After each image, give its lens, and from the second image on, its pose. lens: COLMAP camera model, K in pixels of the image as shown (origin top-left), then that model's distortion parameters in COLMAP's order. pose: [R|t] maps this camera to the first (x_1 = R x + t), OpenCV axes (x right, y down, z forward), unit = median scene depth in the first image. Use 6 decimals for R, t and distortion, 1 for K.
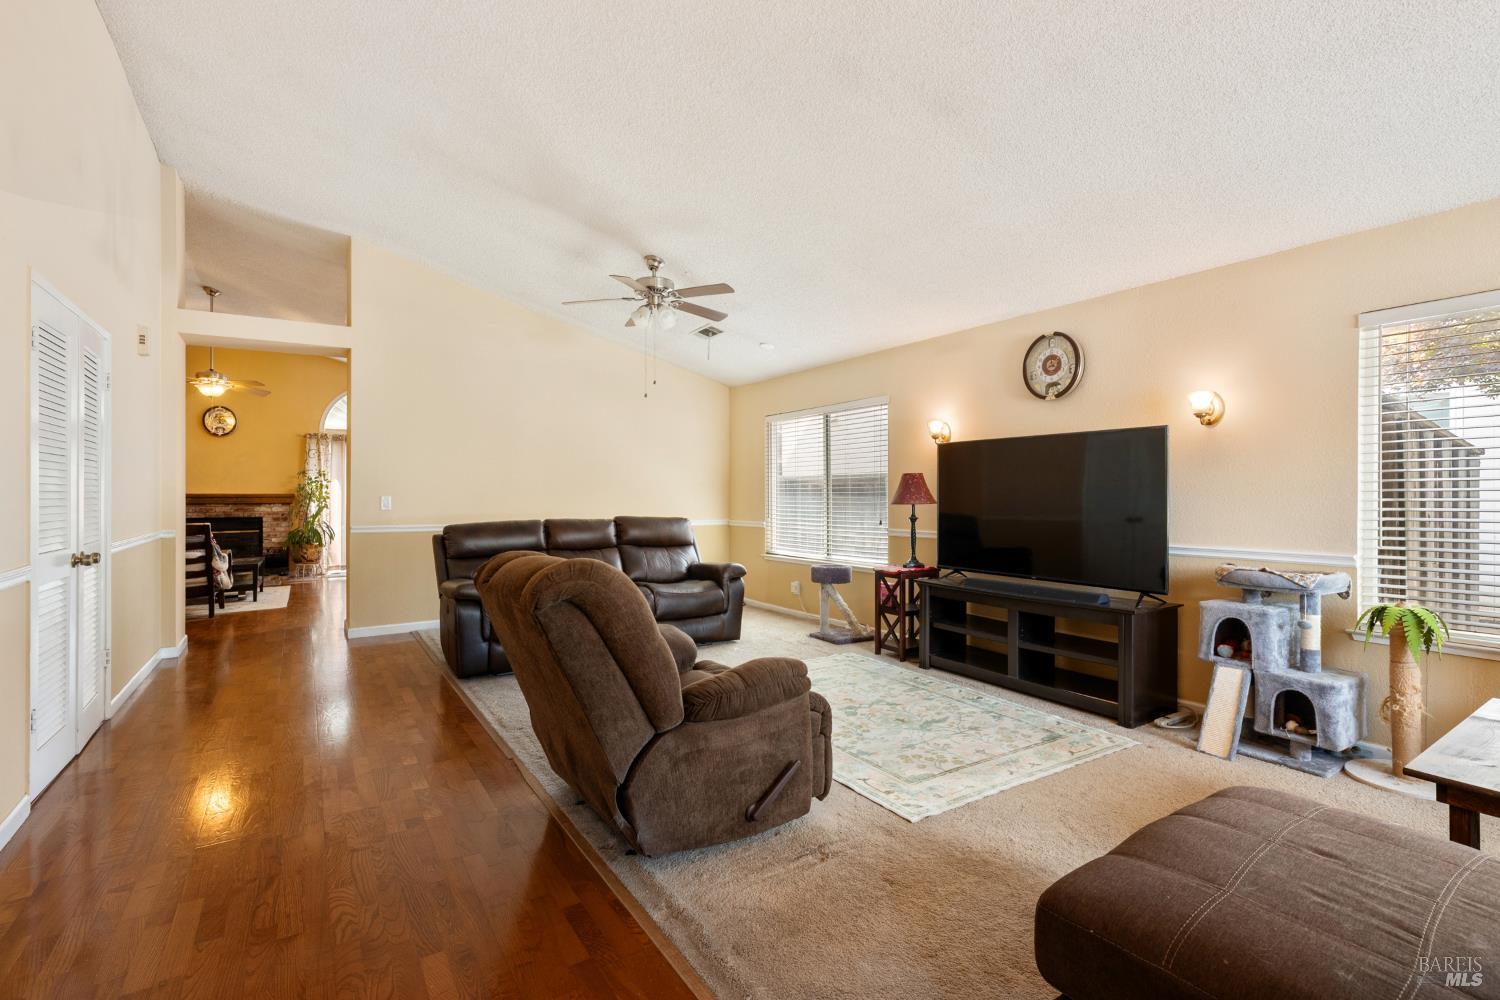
lens RADIAL K [[679.1, 0, 750.0], [0, 679.1, 500.0], [0, 0, 1]] dist [-0.001768, -0.000349]
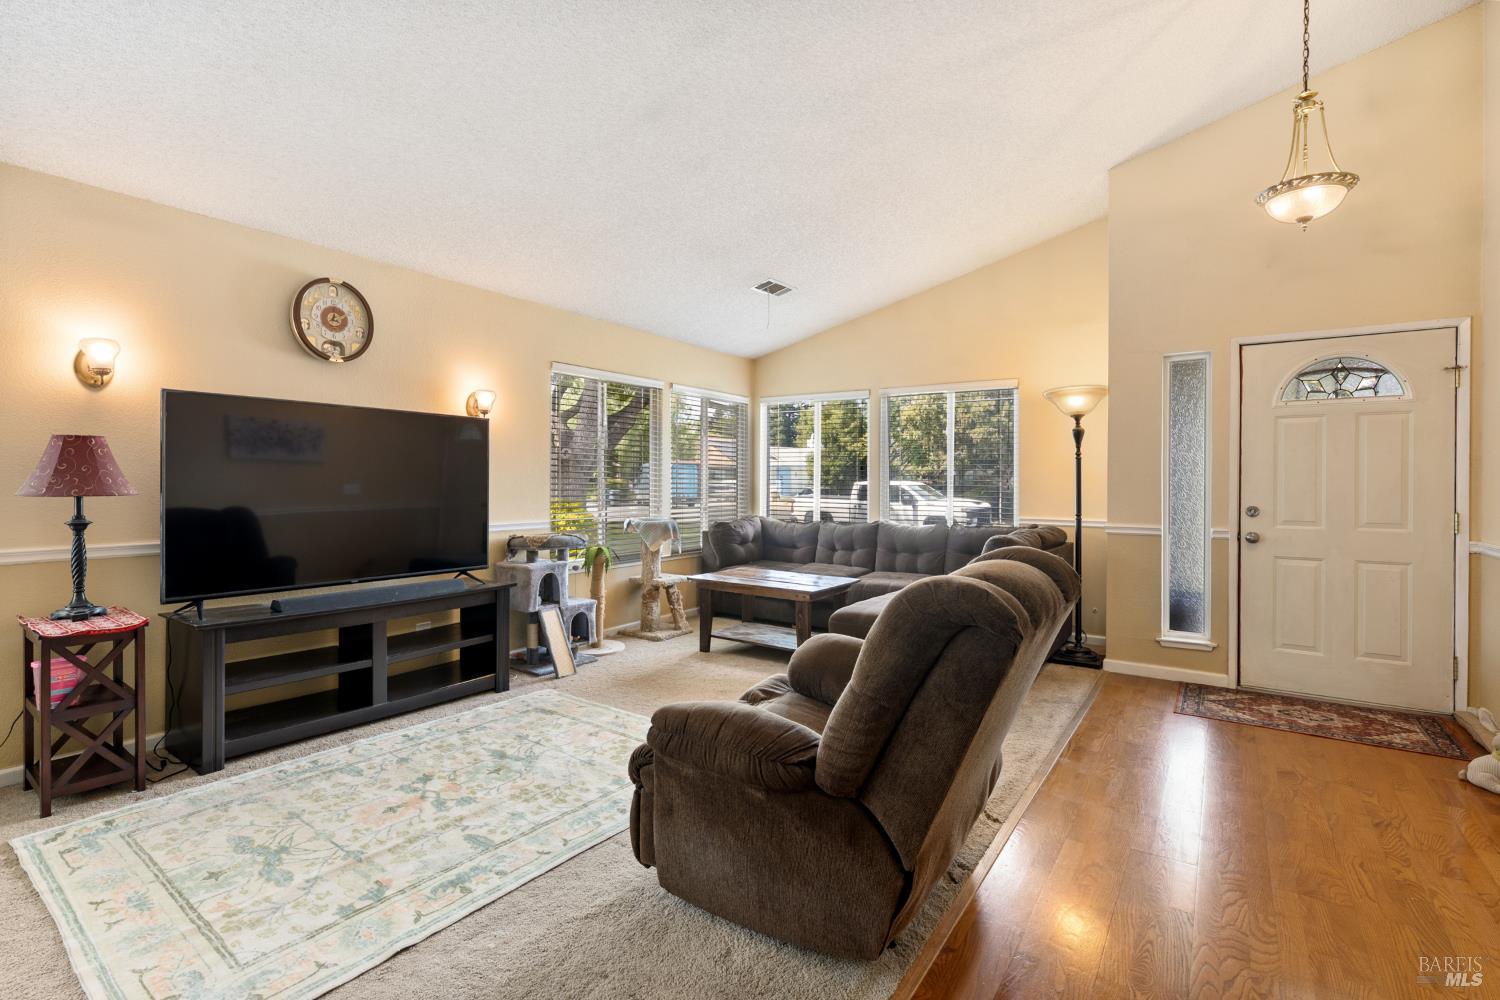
lens RADIAL K [[679.1, 0, 750.0], [0, 679.1, 500.0], [0, 0, 1]] dist [-0.001768, -0.000349]
pose [[-0.367933, -0.028468, 0.929416, -0.548097], [-0.000463, 0.999537, 0.030433, -0.008839], [-0.929852, 0.010767, -0.367776, 0.924880]]
